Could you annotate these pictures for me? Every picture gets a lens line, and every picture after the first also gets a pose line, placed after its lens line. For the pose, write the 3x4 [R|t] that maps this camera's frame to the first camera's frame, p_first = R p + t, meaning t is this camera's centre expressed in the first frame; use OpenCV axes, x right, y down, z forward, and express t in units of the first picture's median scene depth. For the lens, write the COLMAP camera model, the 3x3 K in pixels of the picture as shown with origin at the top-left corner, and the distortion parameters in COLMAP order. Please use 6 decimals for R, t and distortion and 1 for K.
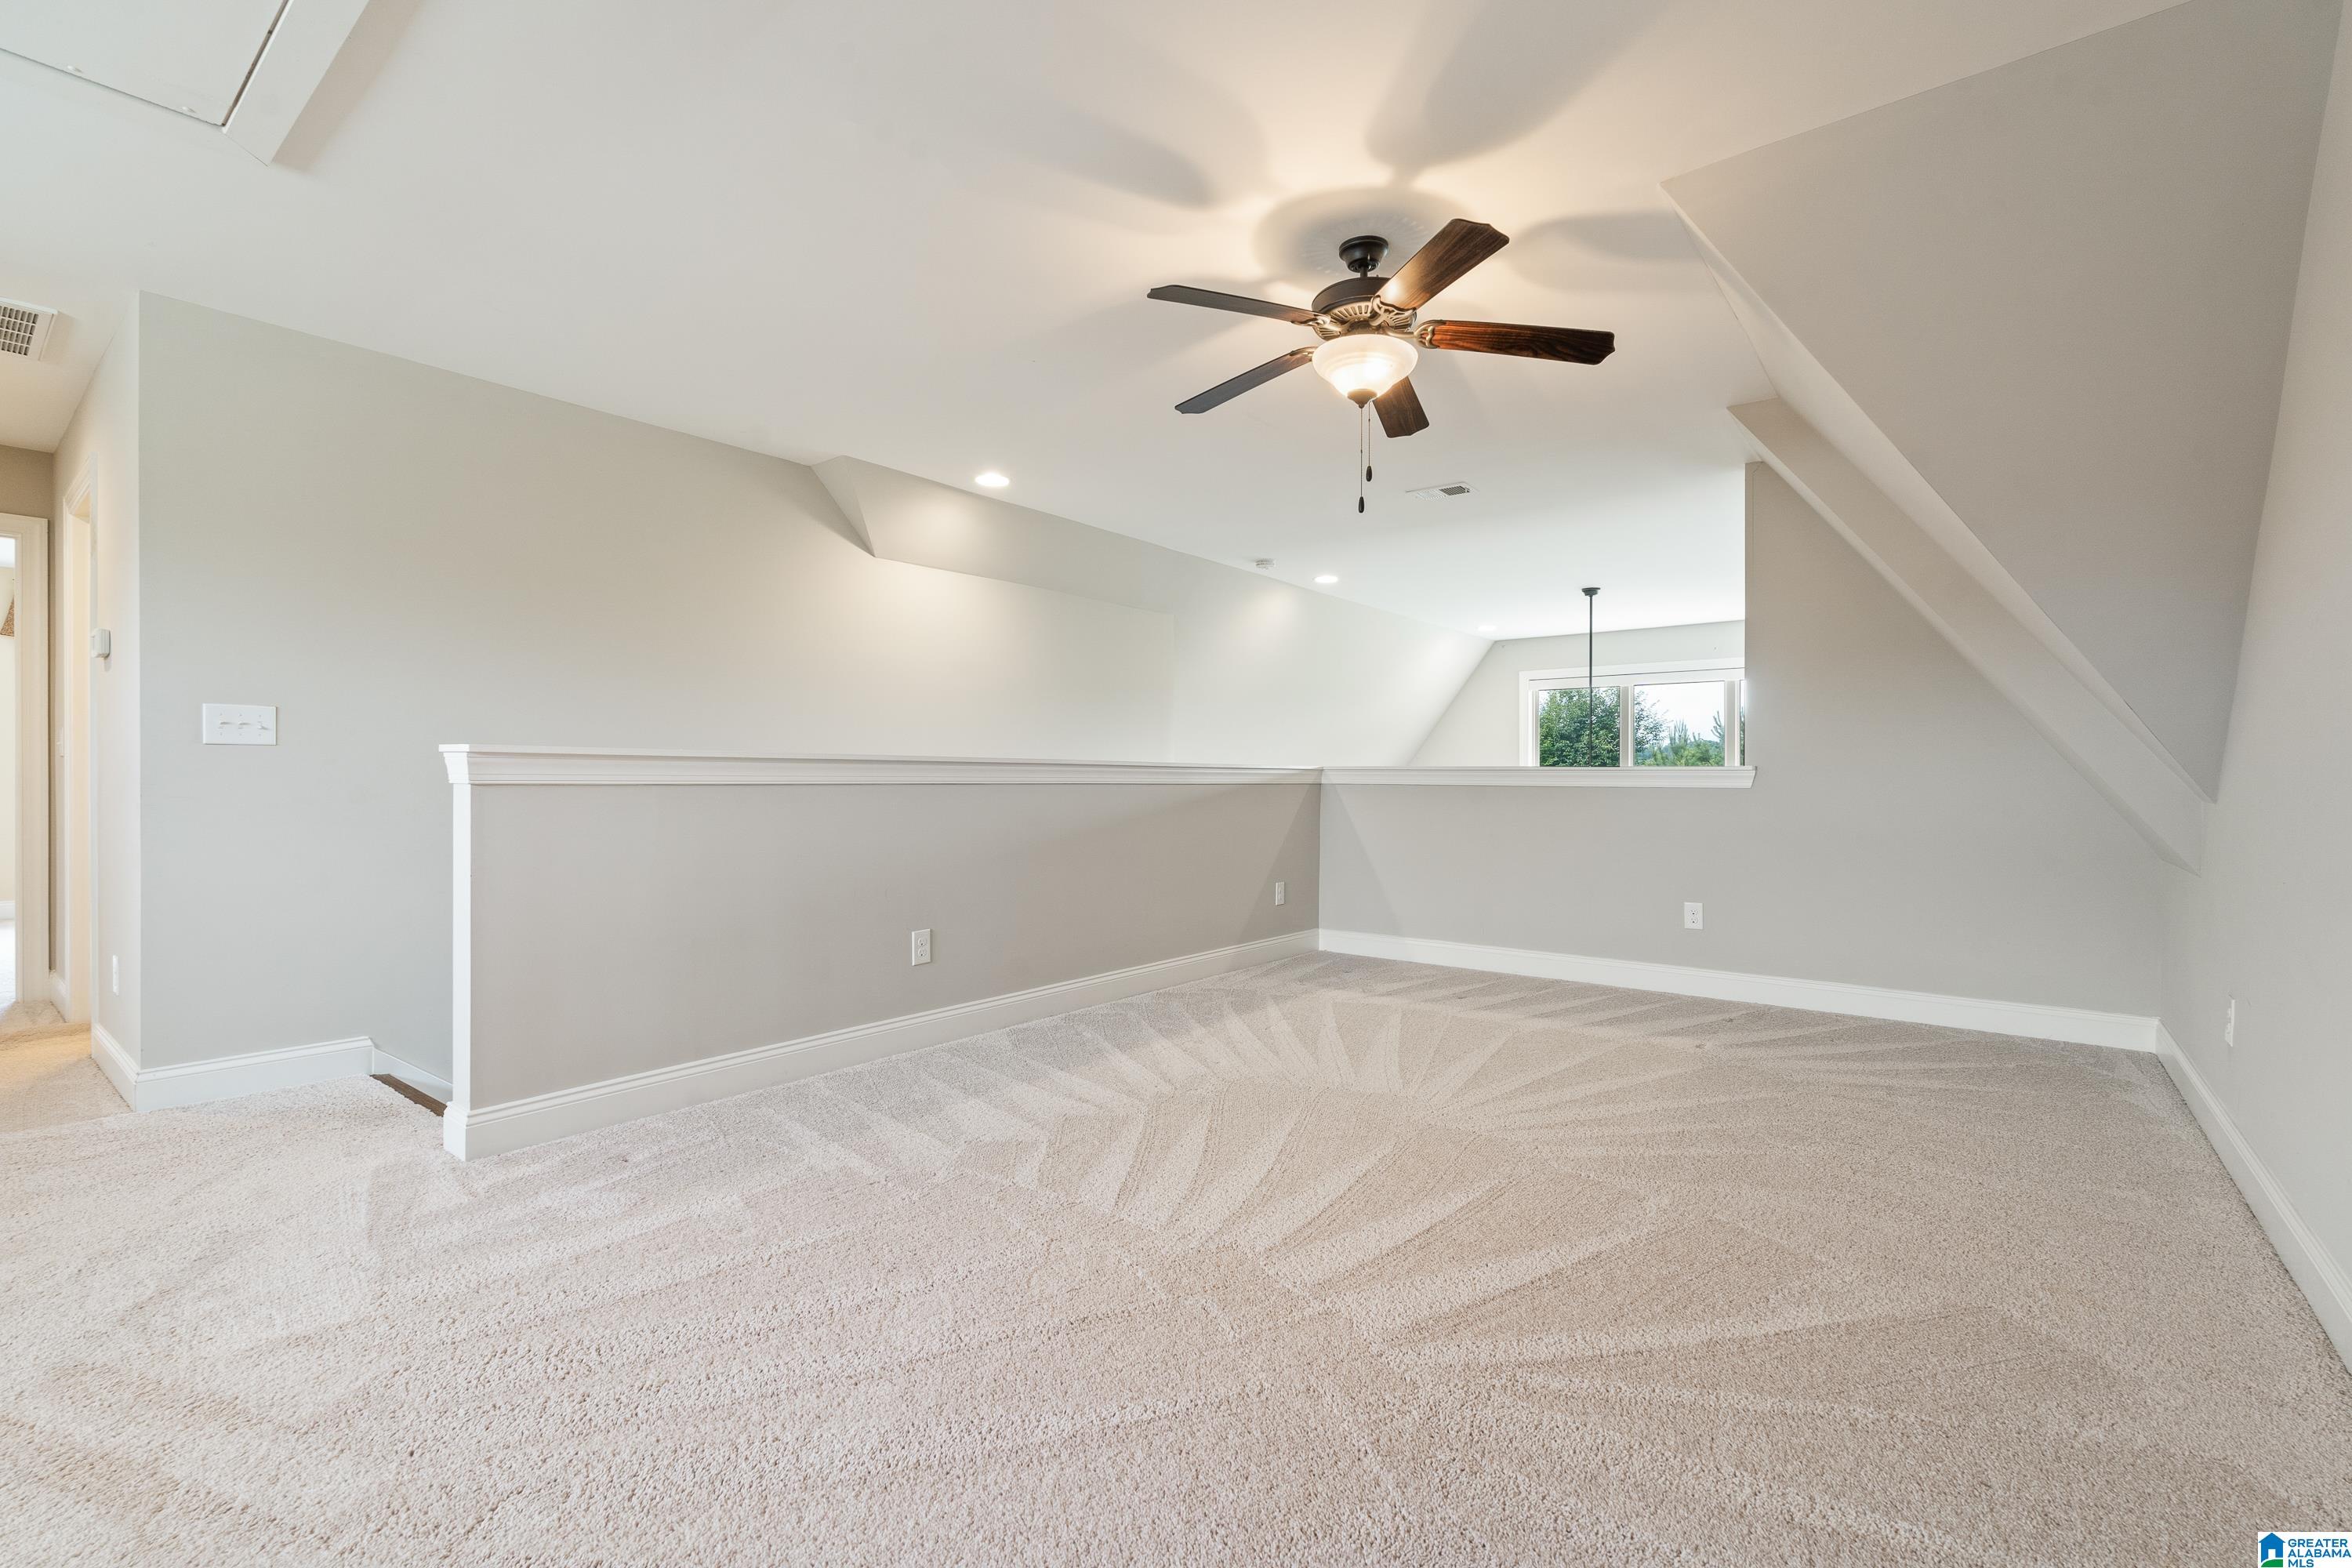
lens RADIAL K [[1043.4, 0, 1169.6], [0, 1043.4, 777.6], [0, 0, 1]] dist [-0.010242, 0.002850]
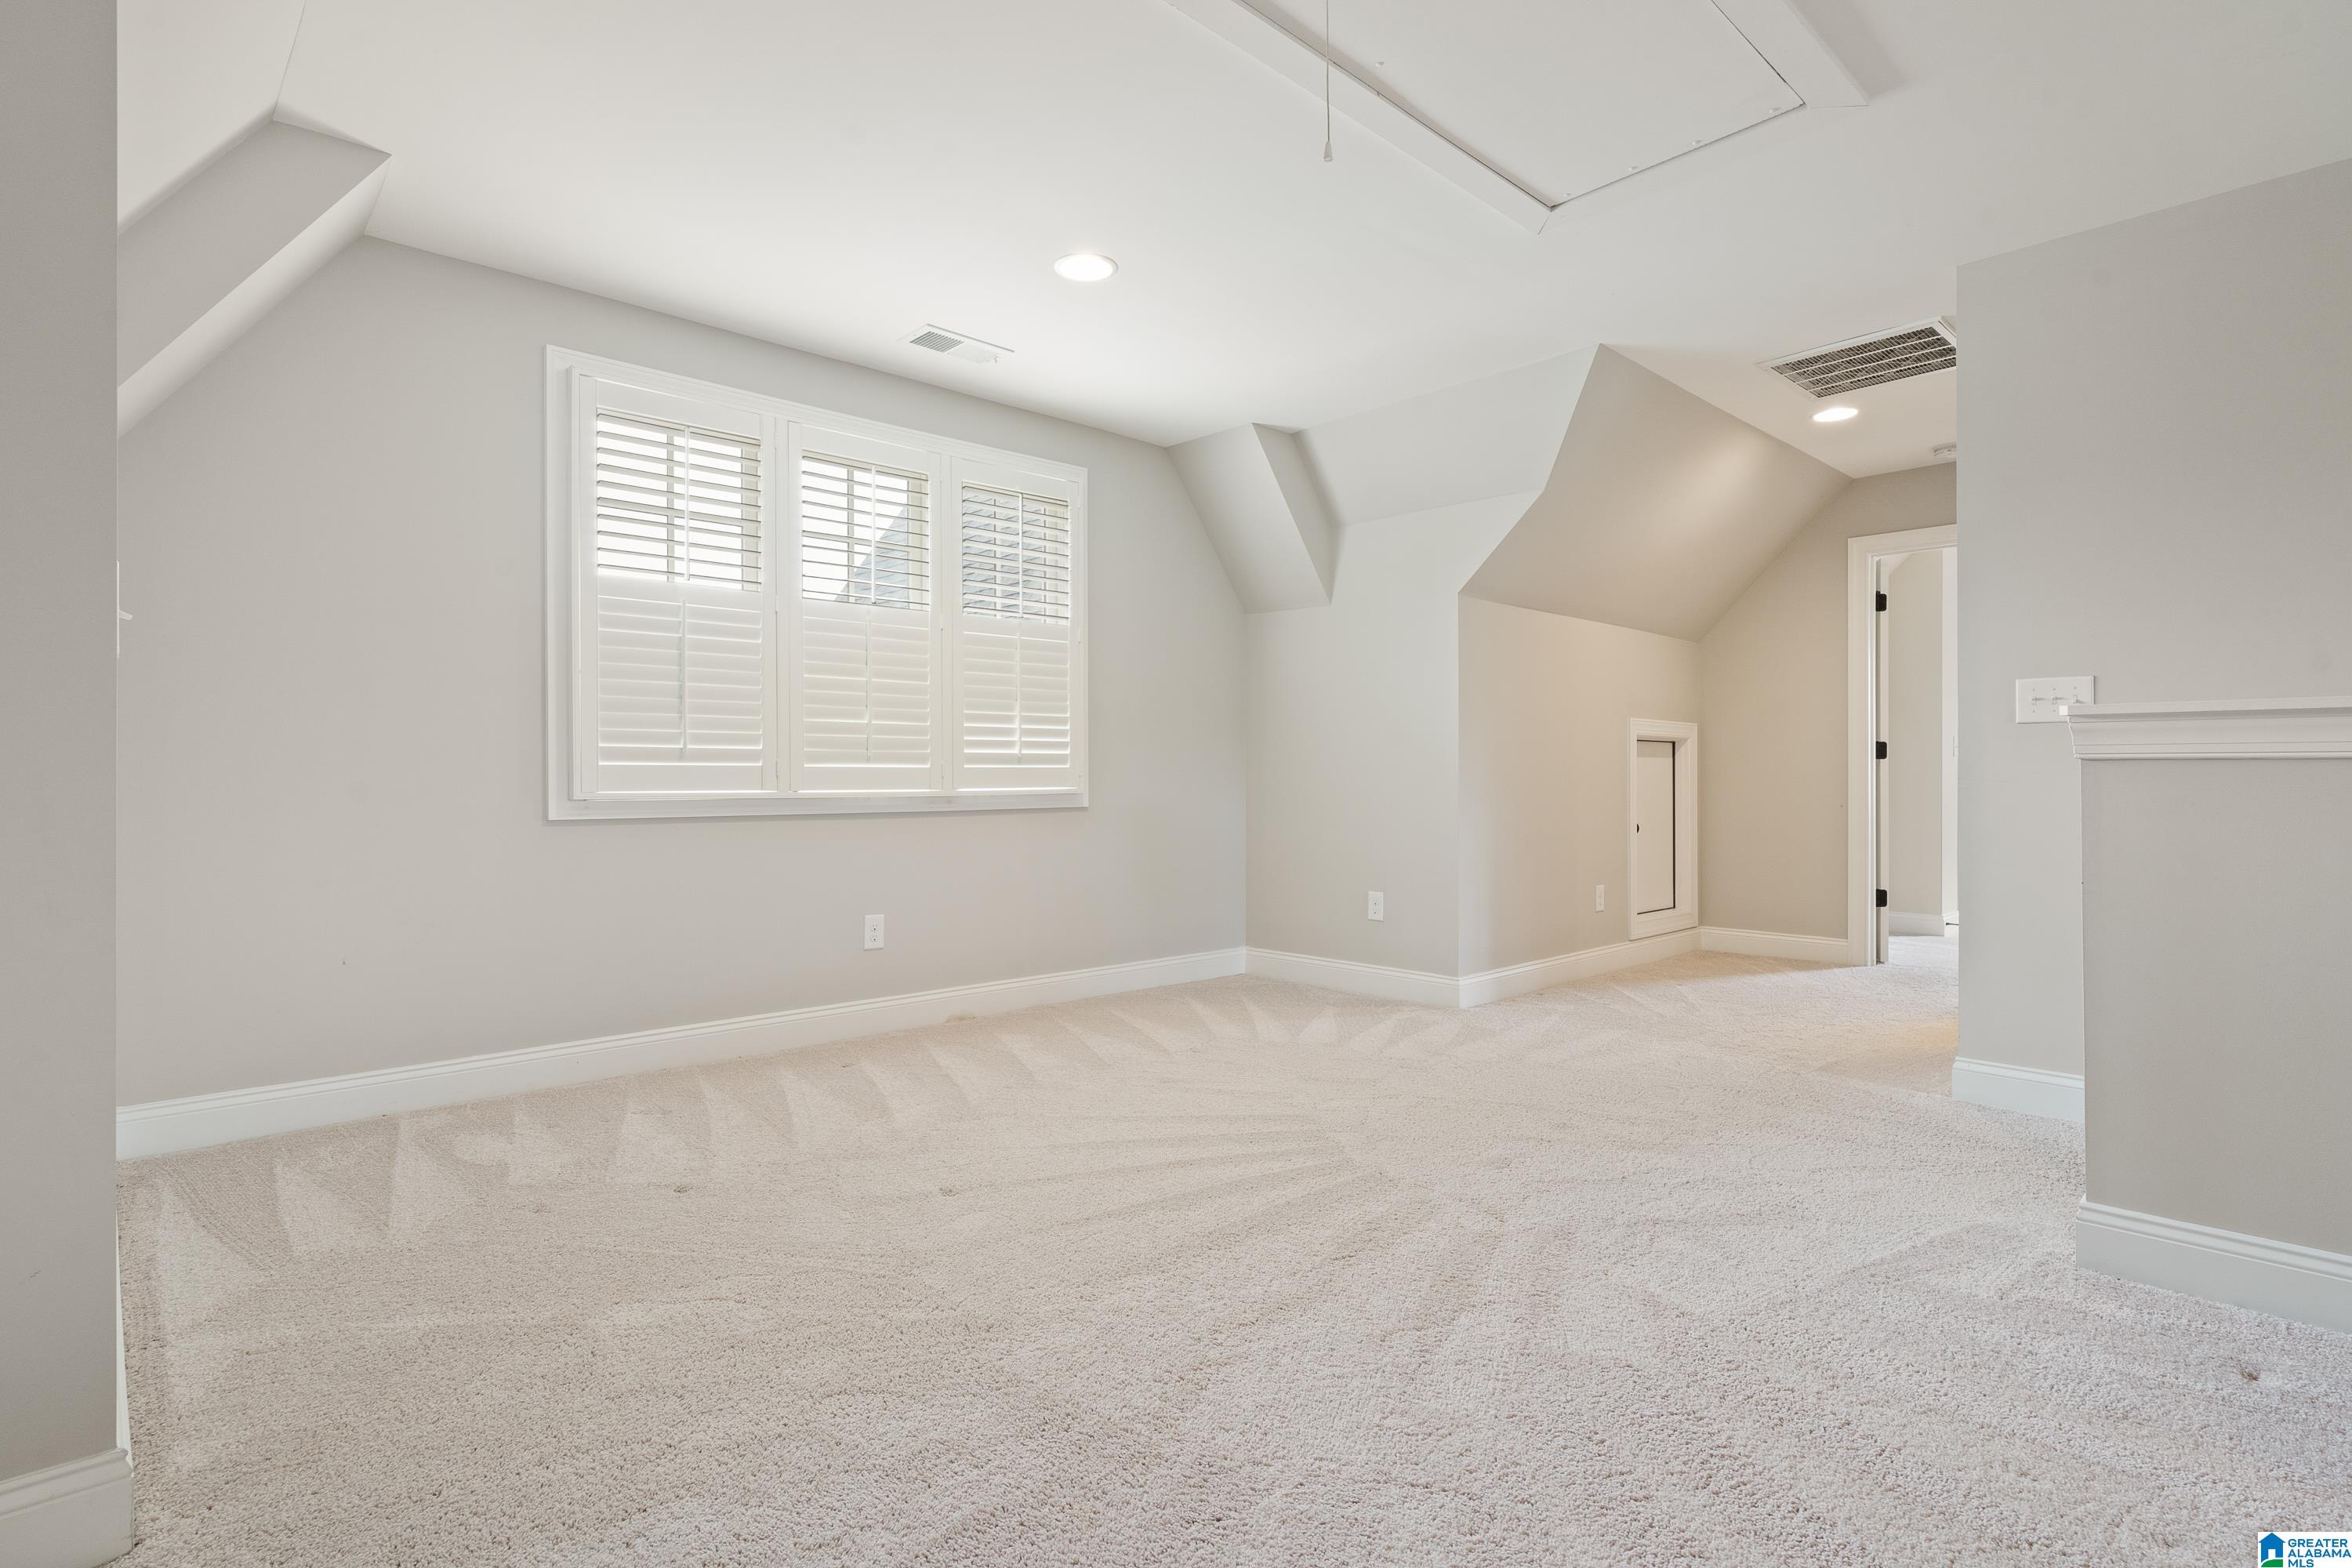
lens RADIAL K [[1161.9, 0, 1159.5], [0, 1161.9, 774.4], [0, 0, 1]] dist [-0.002687, -0.000675]
pose [[-0.146094, 0.000036, -0.989271, 0.266095], [-0.003769, 0.999993, 0.000593, 0.020181], [0.989264, 0.003815, -0.146093, 0.513280]]
